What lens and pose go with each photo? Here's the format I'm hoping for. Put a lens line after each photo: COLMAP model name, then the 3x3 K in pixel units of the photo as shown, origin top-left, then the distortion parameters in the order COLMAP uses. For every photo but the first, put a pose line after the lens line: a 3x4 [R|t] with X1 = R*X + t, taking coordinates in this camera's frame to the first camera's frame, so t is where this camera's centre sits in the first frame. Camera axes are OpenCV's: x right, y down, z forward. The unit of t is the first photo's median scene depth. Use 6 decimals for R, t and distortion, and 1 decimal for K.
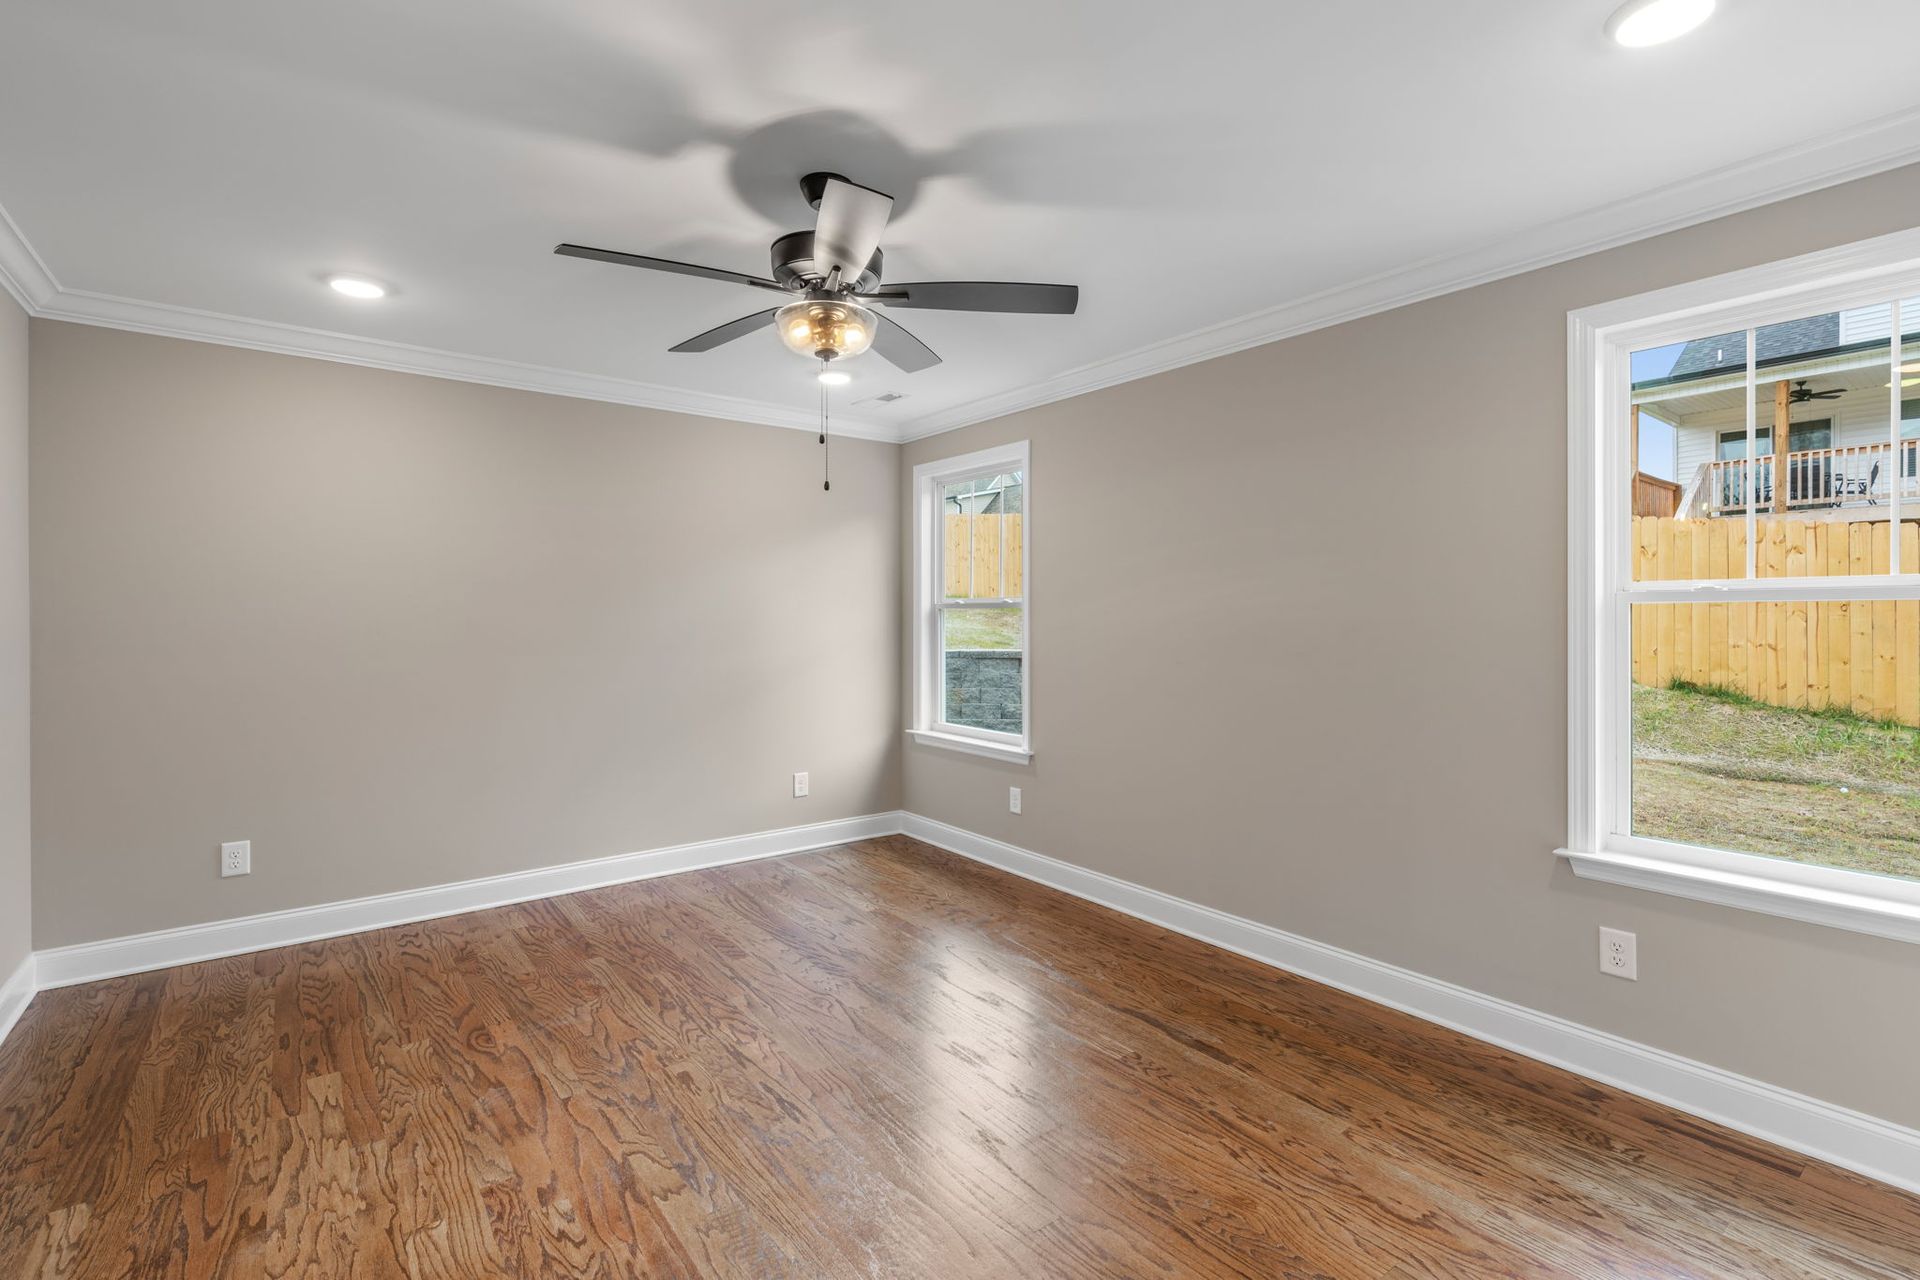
lens RADIAL K [[860.3, 0, 959.3], [0, 860.3, 643.4], [0, 0, 1]] dist [-0.009168, 0.003553]
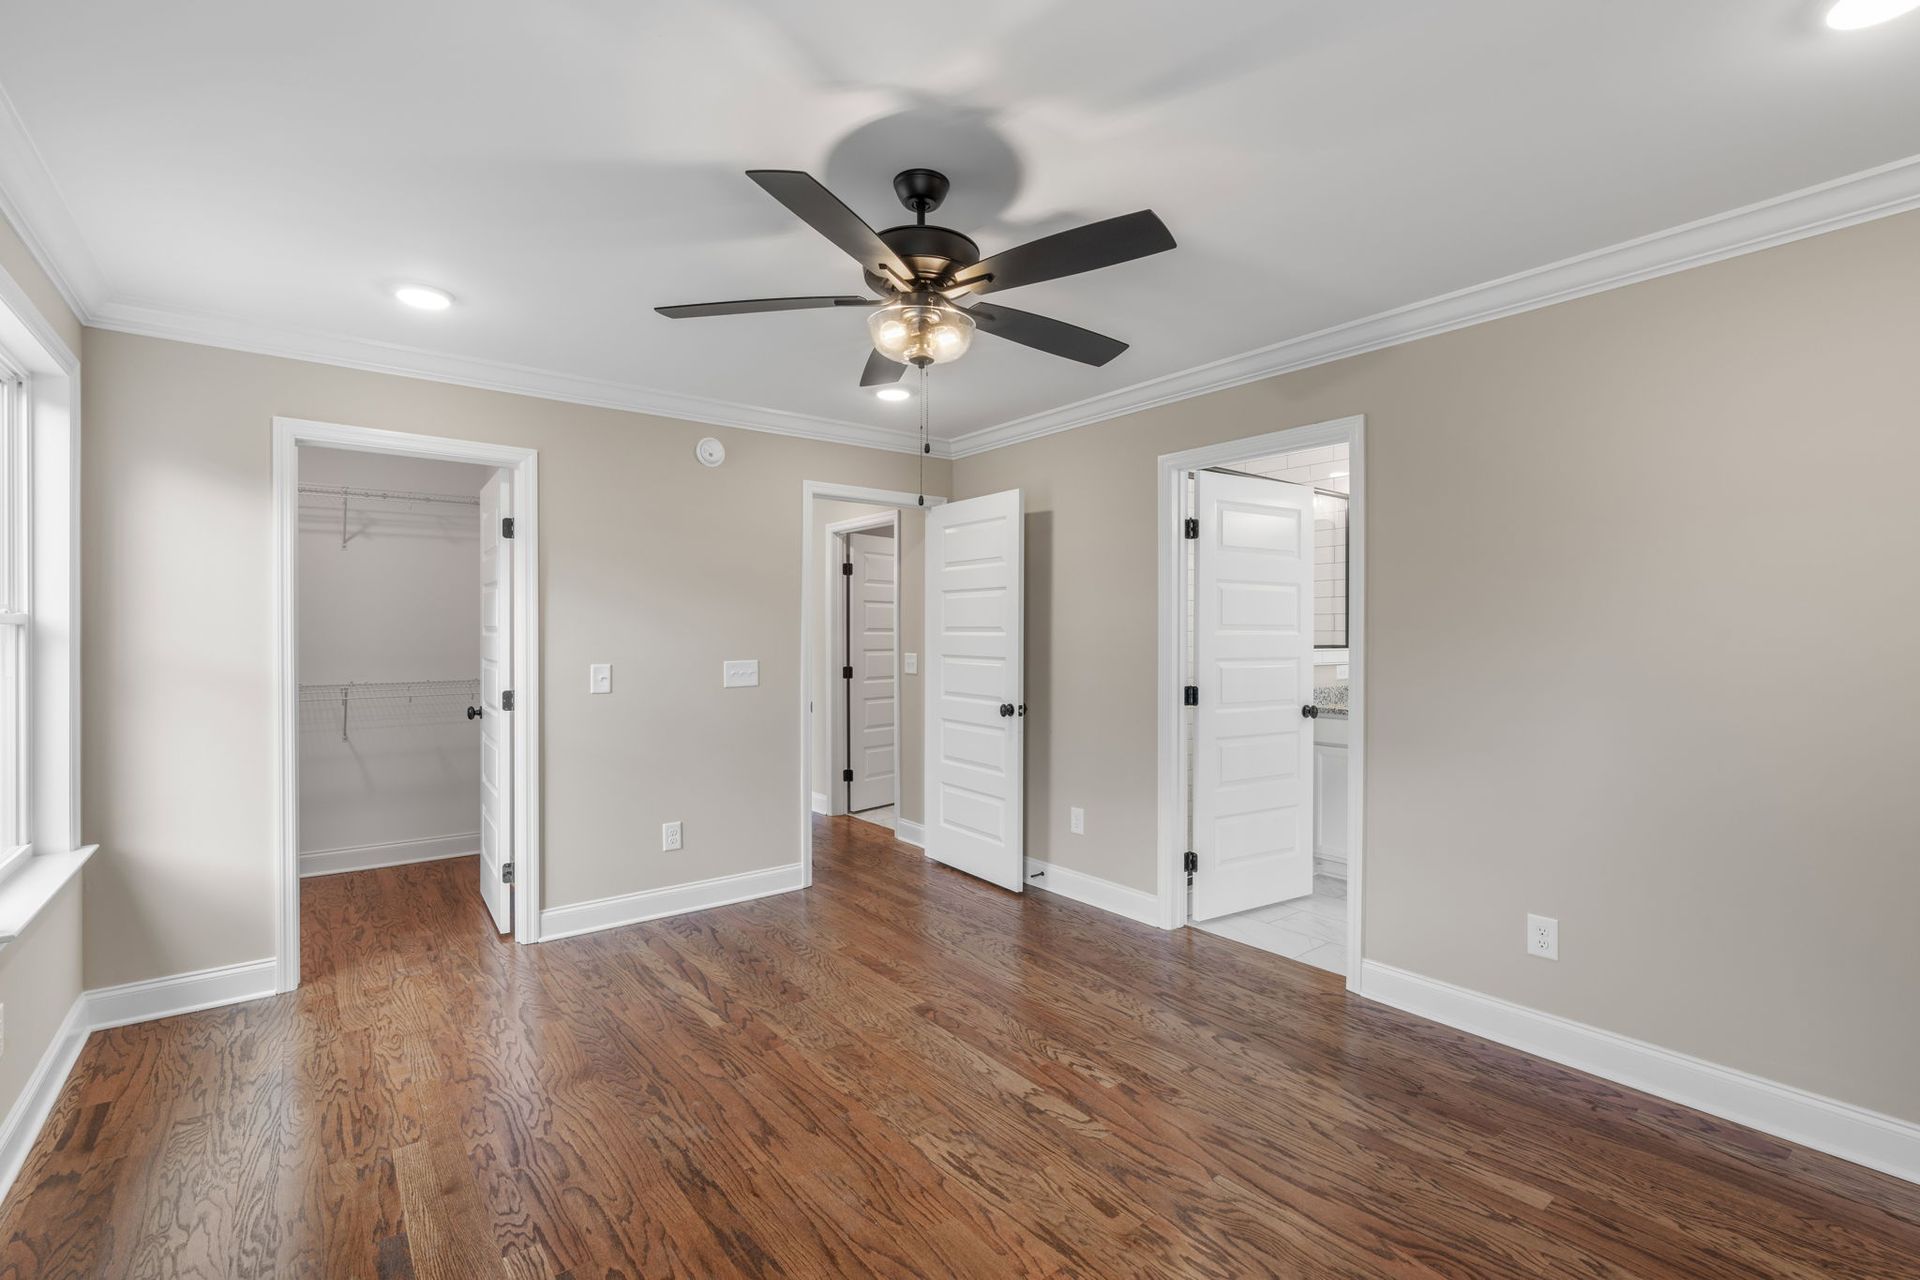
lens RADIAL K [[860.3, 0, 959.3], [0, 860.3, 643.4], [0, 0, 1]] dist [-0.009168, 0.003553]
pose [[-0.999997, -0.000746, -0.002409, -0.195659], [-0.000847, 0.999100, 0.042414, -0.069029], [0.002375, 0.042416, -0.999097, 1.955001]]
